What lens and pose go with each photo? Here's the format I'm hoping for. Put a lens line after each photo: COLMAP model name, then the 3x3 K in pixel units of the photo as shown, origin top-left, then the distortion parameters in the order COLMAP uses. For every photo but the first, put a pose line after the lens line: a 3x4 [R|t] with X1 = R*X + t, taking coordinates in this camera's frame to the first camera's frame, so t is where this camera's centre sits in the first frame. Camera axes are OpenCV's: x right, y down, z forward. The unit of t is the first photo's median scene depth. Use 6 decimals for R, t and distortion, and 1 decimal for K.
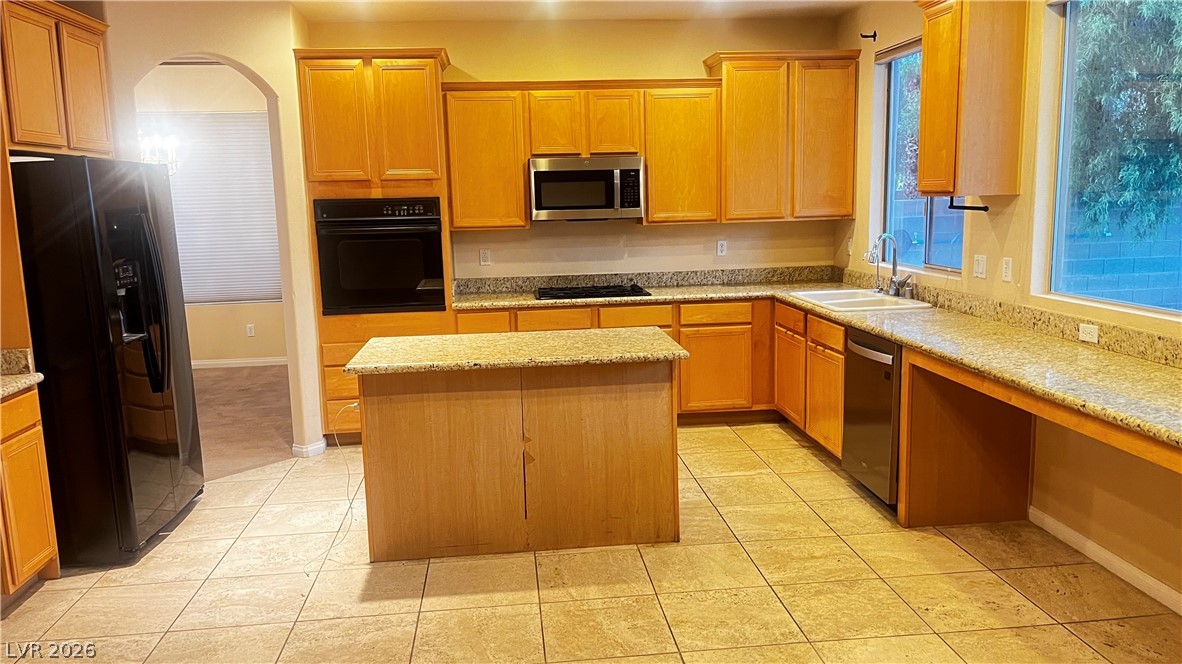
lens RADIAL K [[893.9, 0, 599.5], [0, 893.9, 335.5], [0, 0, 1]] dist [0.060539, -0.094734]
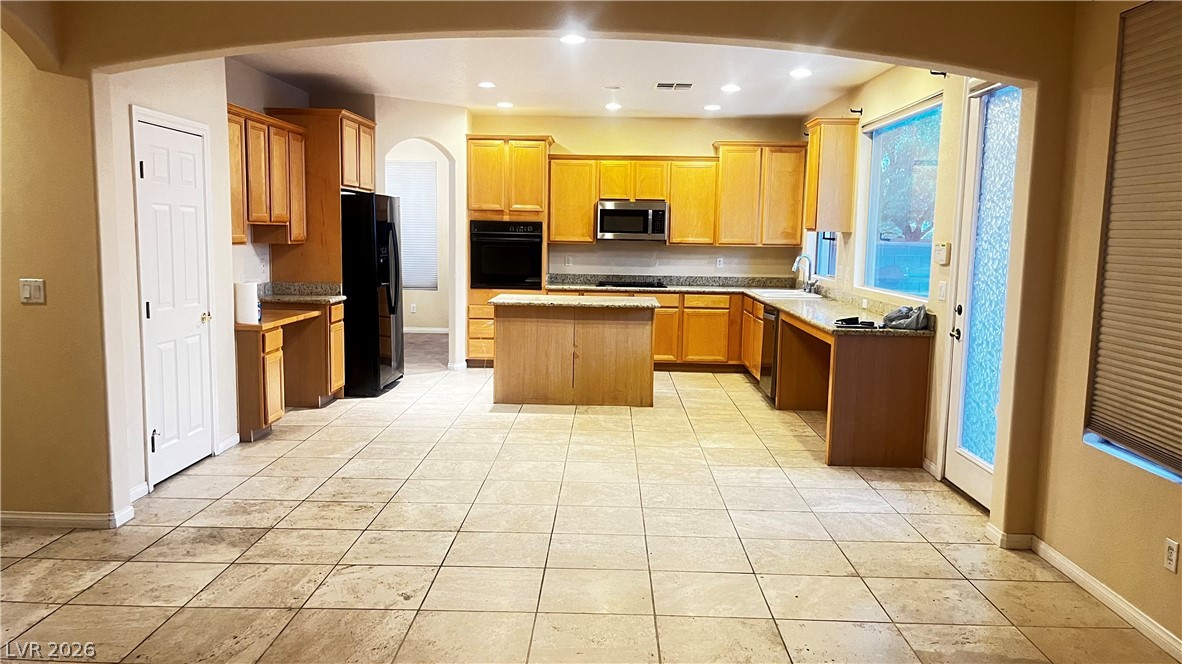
lens RADIAL K [[893.6, 0, 589.4], [0, 893.6, 330.0], [0, 0, 1]] dist [0.067549, -0.087329]
pose [[0.989976, 0.058083, -0.128739, 0.137003], [-0.064016, 0.997046, -0.042430, 0.113599], [0.125894, 0.050246, 0.990770, -0.642988]]
